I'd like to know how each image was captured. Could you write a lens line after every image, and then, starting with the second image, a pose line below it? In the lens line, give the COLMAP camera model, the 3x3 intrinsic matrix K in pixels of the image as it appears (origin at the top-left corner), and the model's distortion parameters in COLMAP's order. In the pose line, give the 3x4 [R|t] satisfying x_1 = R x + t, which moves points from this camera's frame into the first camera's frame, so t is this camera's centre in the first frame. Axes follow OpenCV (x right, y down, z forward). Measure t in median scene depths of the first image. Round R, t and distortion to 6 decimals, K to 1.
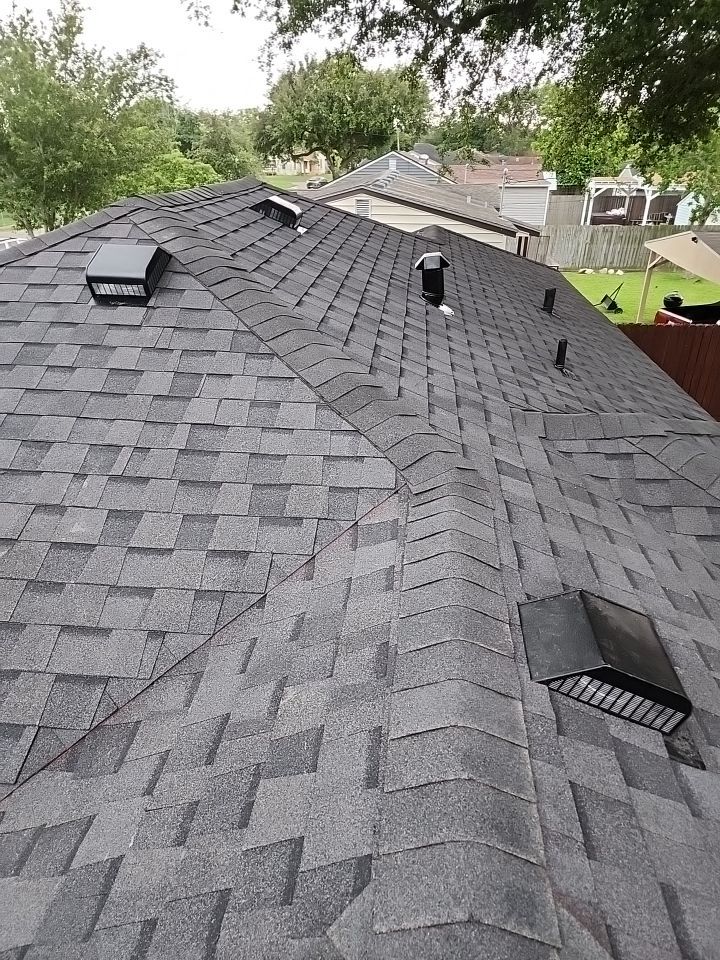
lens RADIAL K [[635.0, 0, 356.9], [0, 635.0, 478.3], [0, 0, 1]] dist [0.053777, -0.045636]
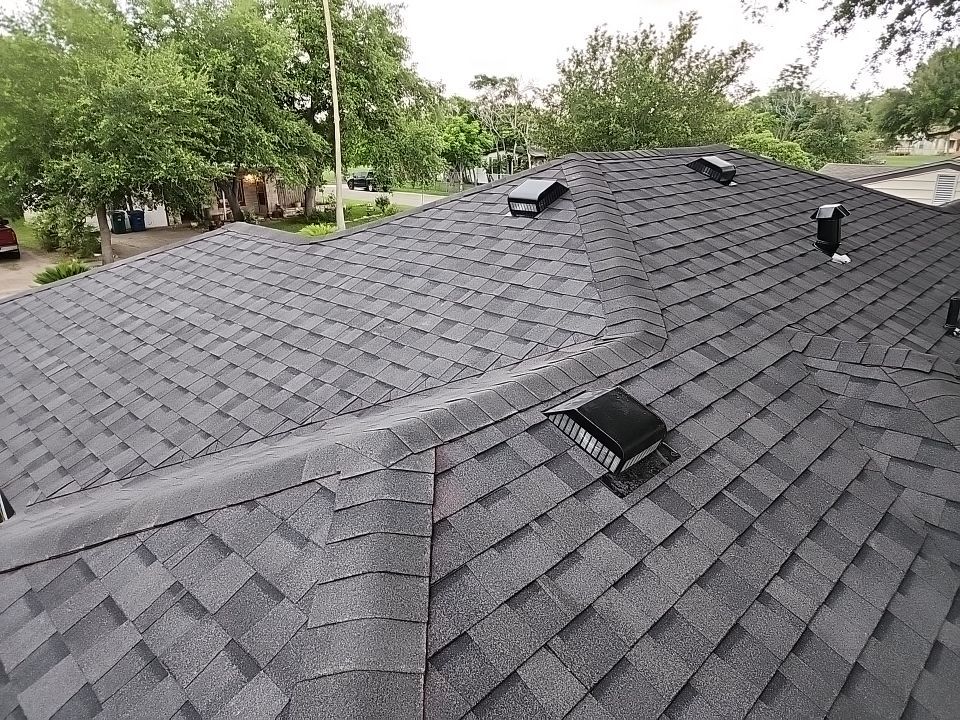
lens RADIAL K [[635.0, 0, 482.2], [0, 635.0, 364.1], [0, 0, 1]] dist [0.053777, -0.045636]
pose [[0.767769, 0.200009, -0.608709, 0.208273], [-0.277191, 0.960209, -0.034118, 0.054960], [0.577664, 0.194924, 0.792660, -0.073136]]
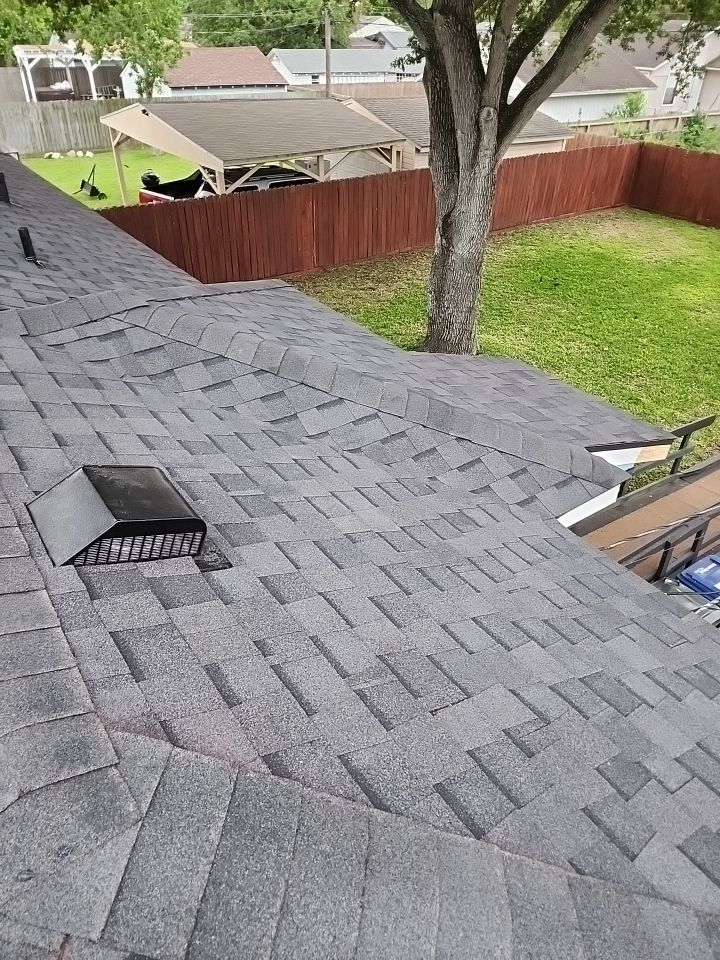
lens RADIAL K [[635.0, 0, 362.5], [0, 635.0, 475.2], [0, 0, 1]] dist [0.053777, -0.045636]
pose [[0.744973, -0.369632, 0.555326, 0.023886], [0.283309, 0.928959, 0.238267, 0.015212], [-0.603946, -0.020173, 0.796770, -0.014855]]
